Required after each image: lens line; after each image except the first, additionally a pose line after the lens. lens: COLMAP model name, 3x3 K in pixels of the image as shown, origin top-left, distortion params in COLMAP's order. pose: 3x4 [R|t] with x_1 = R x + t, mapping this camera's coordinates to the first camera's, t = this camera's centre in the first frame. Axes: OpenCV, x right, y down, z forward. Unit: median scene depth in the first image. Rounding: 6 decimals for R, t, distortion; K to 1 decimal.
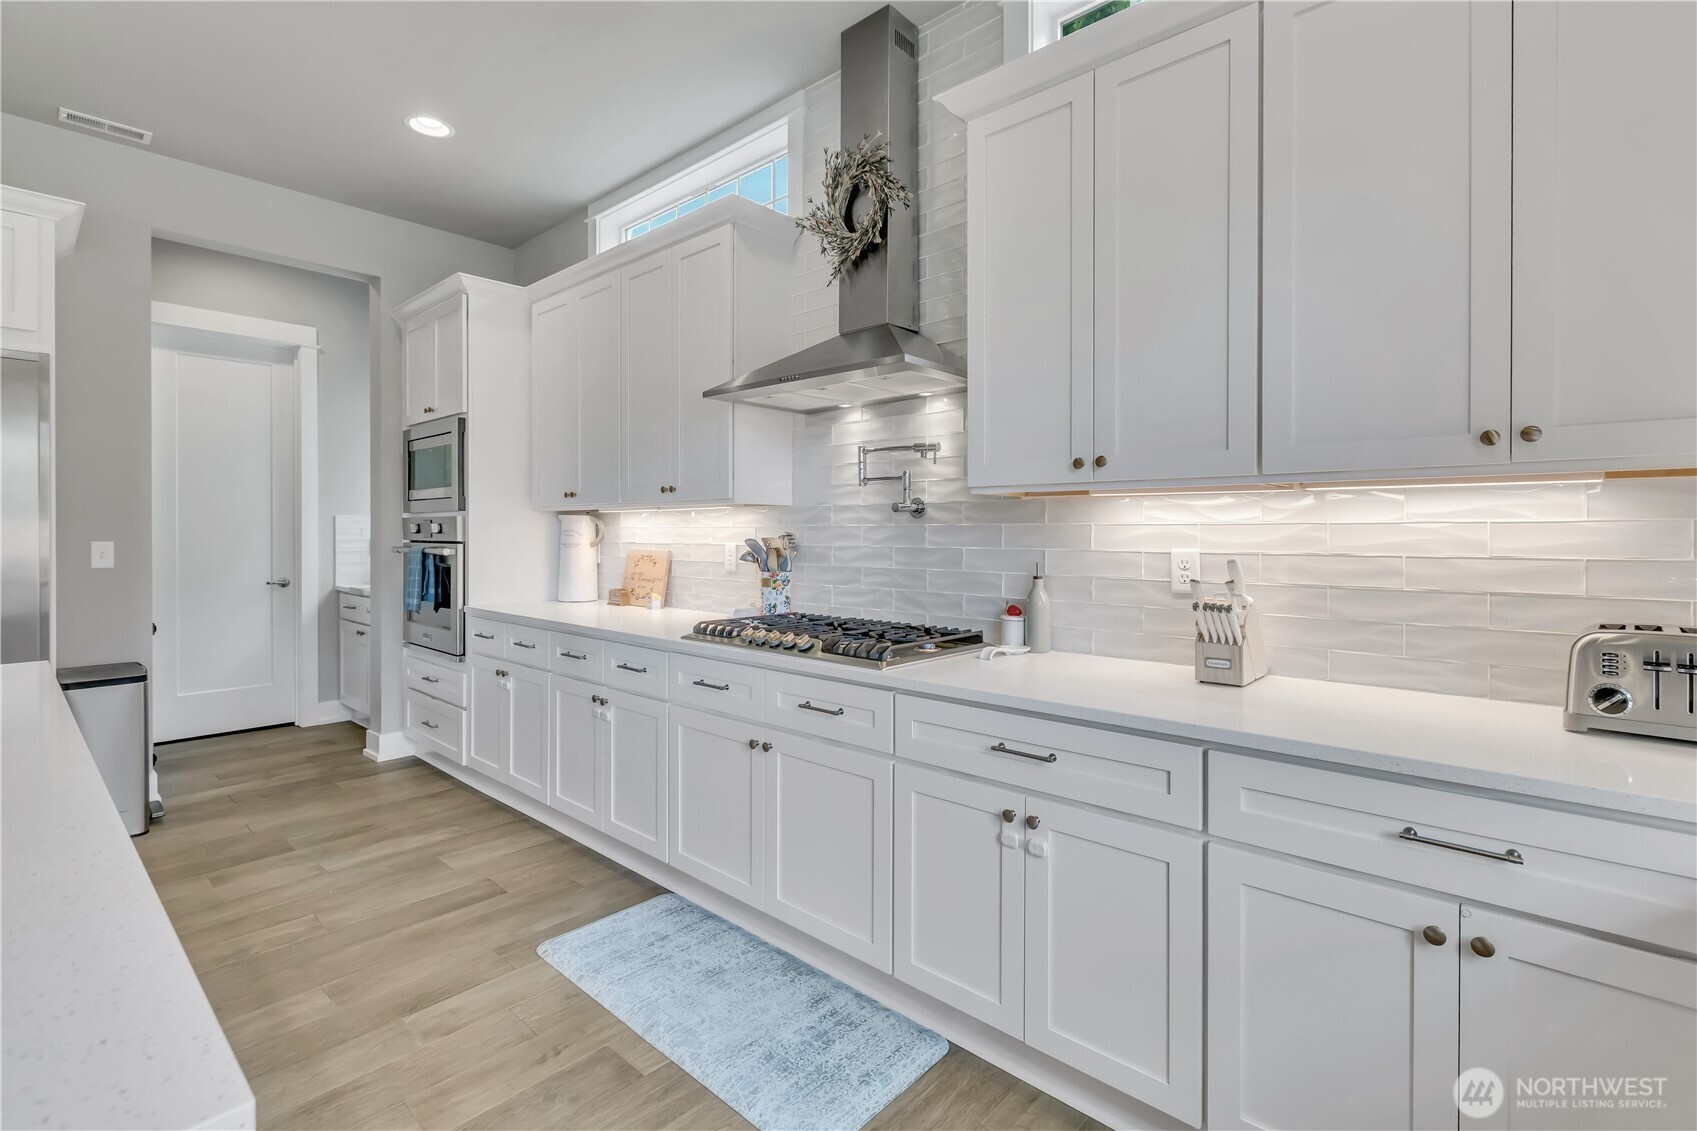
lens RADIAL K [[789.0, 0, 855.4], [0, 789.0, 530.0], [0, 0, 1]] dist [-0.000284, 0.000088]
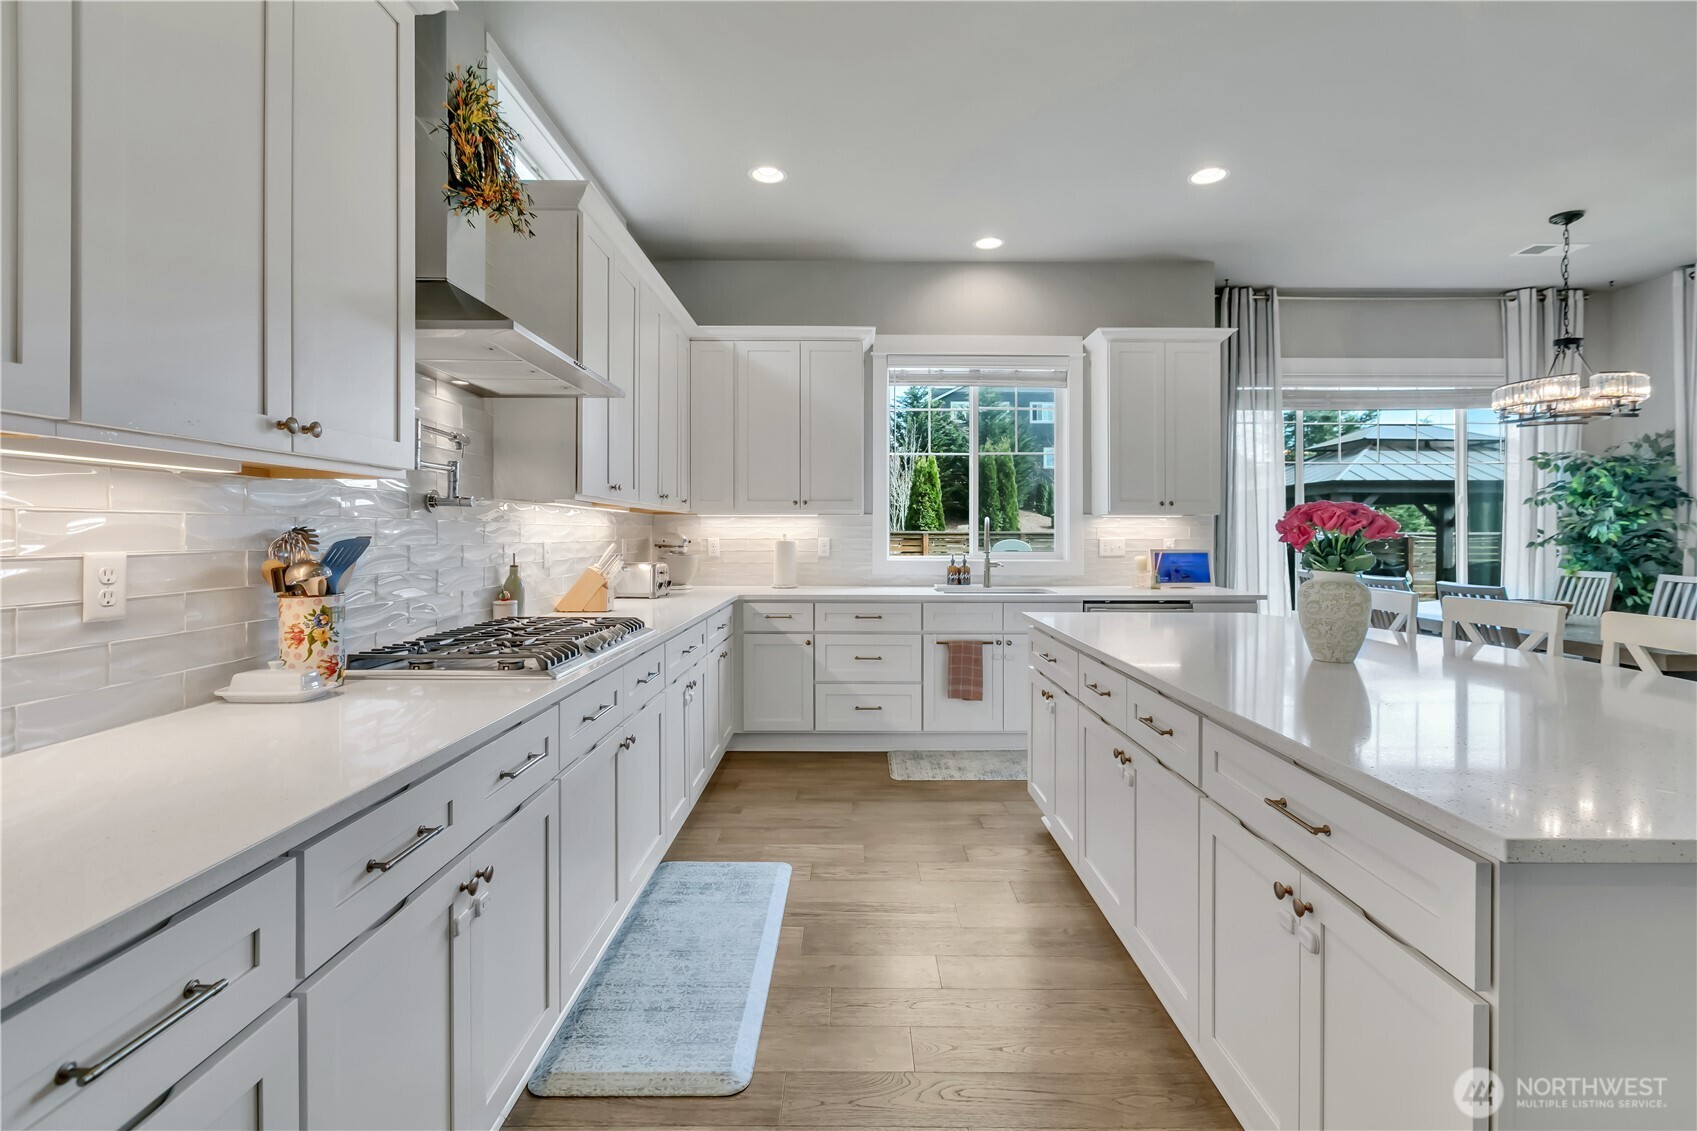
lens RADIAL K [[789.0, 0, 855.4], [0, 789.0, 530.0], [0, 0, 1]] dist [-0.000284, 0.000088]
pose [[-0.673380, 0.006744, 0.739266, -0.965391], [0.010426, 0.999946, 0.000375, 0.012797], [-0.739223, 0.007960, -0.673413, 1.342121]]
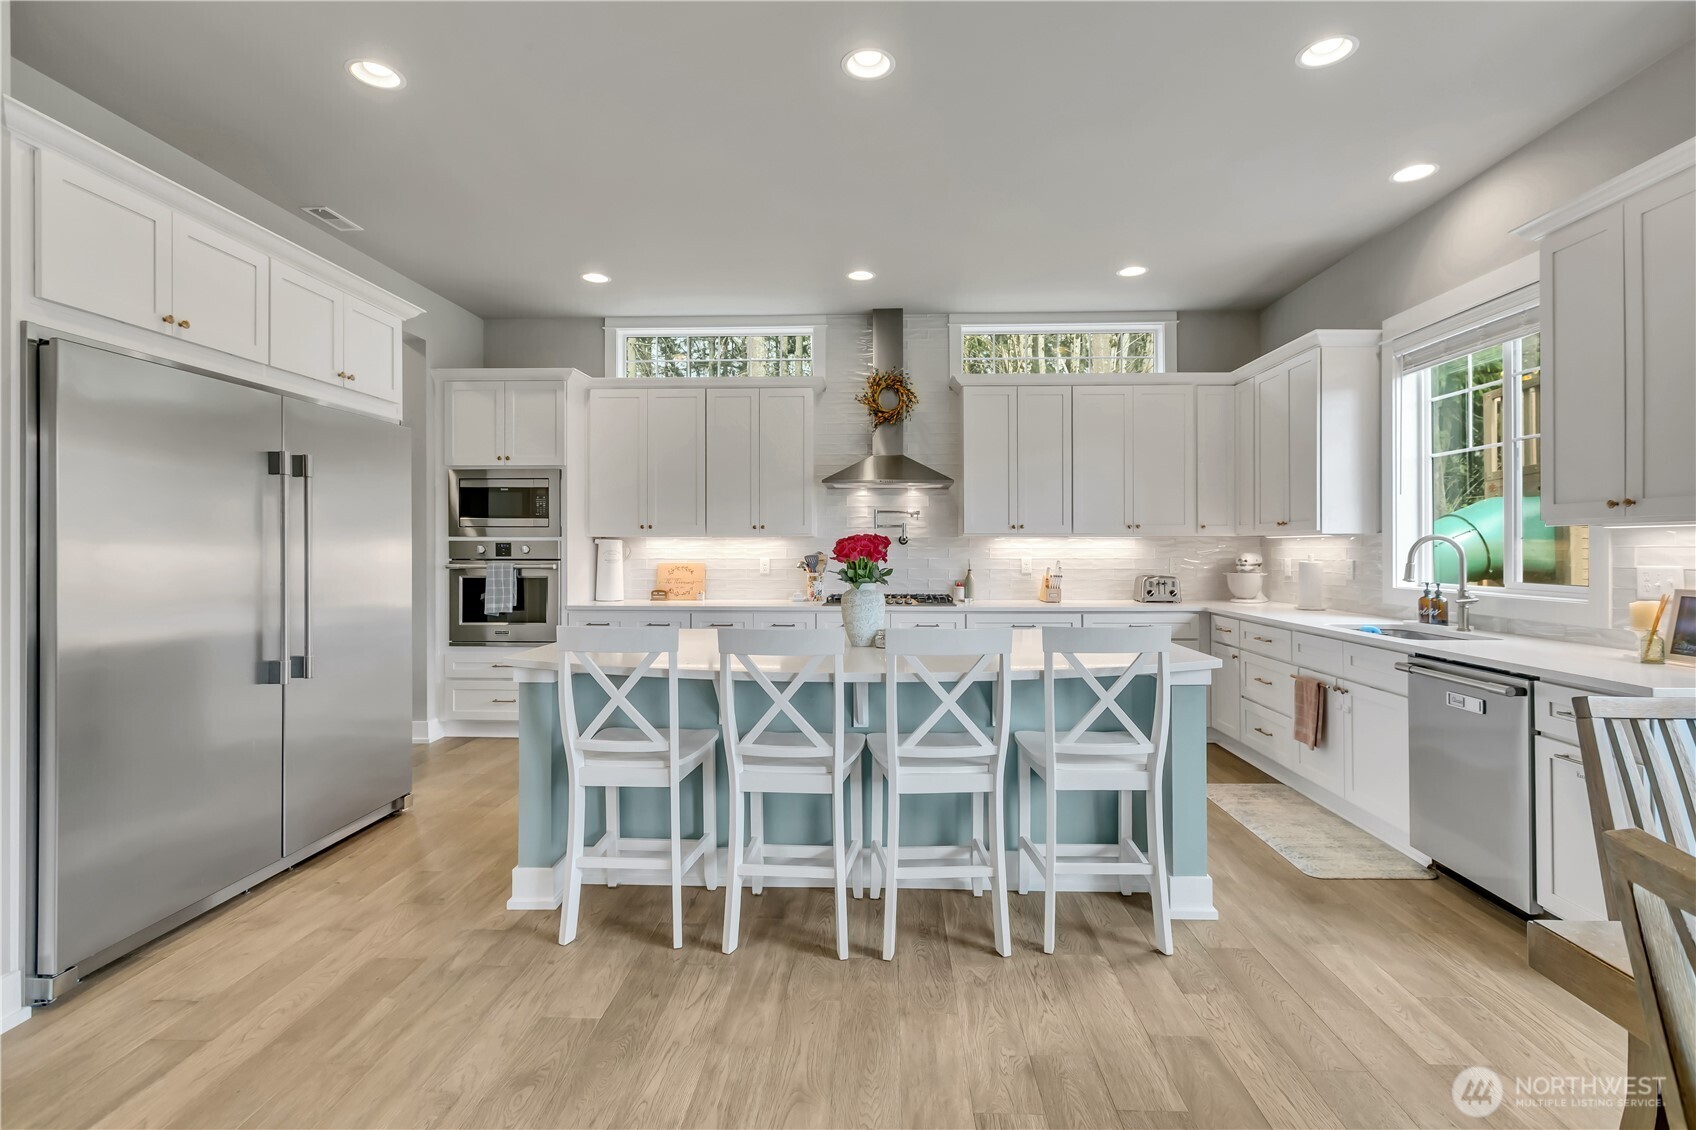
lens RADIAL K [[751.2, 0, 854.8], [0, 751.2, 558.7], [0, 0, 1]] dist [0.014268, -0.000110]
pose [[0.773842, -0.002677, 0.633373, -2.340634], [0.000314, 0.999993, 0.003843, 0.026459], [-0.633379, -0.002775, 0.773837, -0.884957]]
